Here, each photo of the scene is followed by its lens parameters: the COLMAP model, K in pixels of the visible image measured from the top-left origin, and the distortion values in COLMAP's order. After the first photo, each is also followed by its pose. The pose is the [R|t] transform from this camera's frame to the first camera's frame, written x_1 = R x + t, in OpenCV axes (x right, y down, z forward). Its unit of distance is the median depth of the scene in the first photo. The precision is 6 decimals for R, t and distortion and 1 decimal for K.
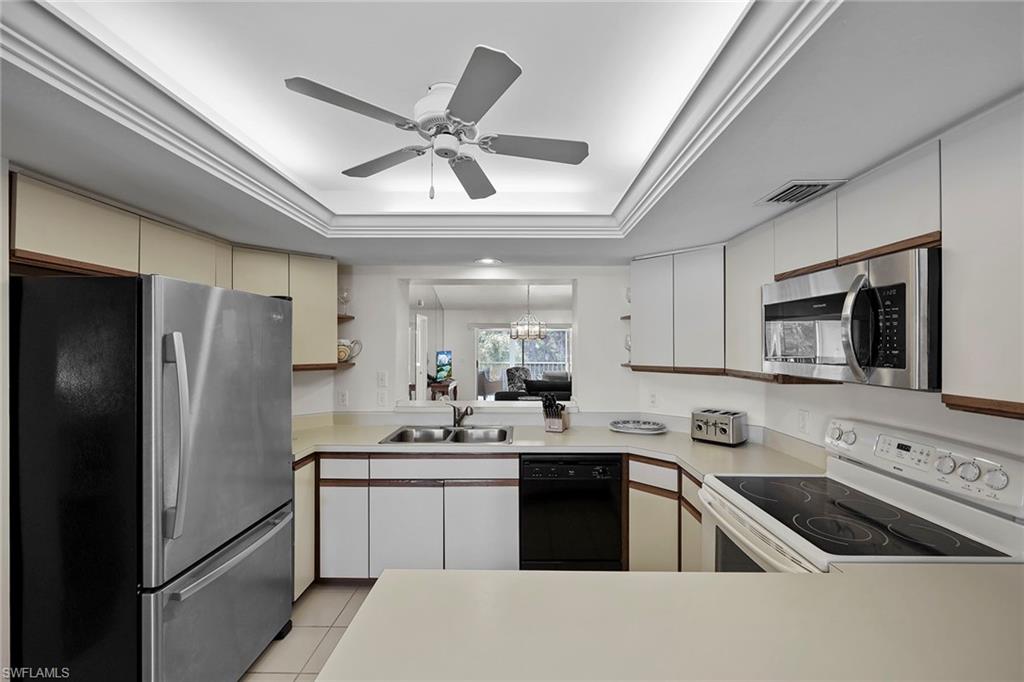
lens RADIAL K [[412.4, 0, 515.0], [0, 412.4, 343.3], [0, 0, 1]] dist [-0.002020, -0.000069]
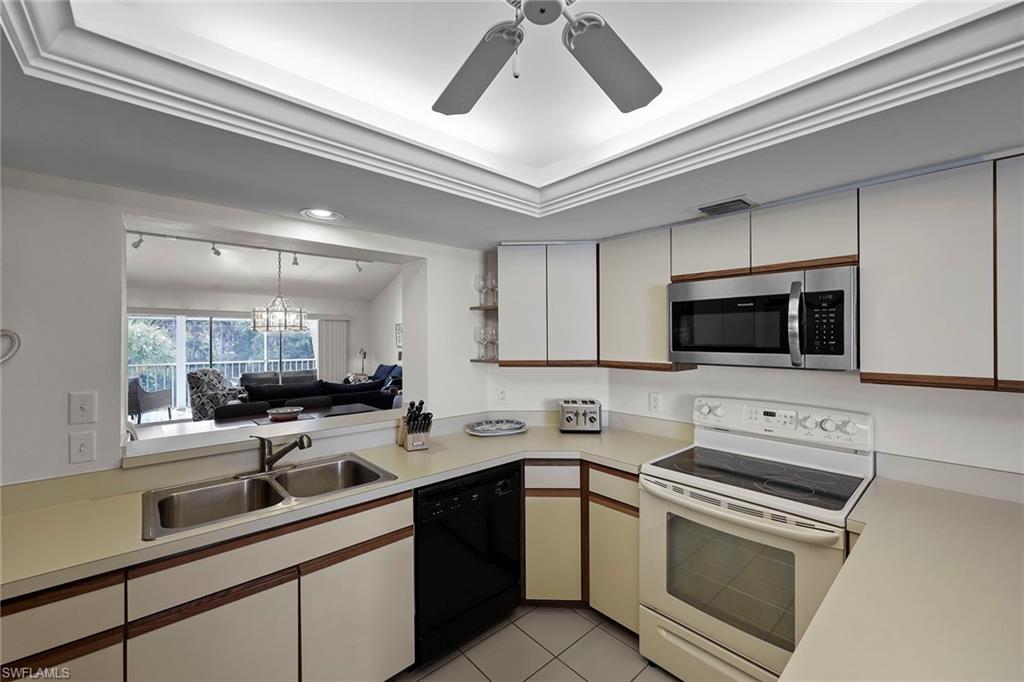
lens RADIAL K [[412.4, 0, 510.5], [0, 412.4, 337.0], [0, 0, 1]] dist [0.001136, 0.000074]
pose [[0.734061, -0.000431, 0.679084, -0.366400], [0.000169, 1.000000, 0.000451, 0.001530], [-0.679084, -0.000217, 0.734061, 0.369631]]
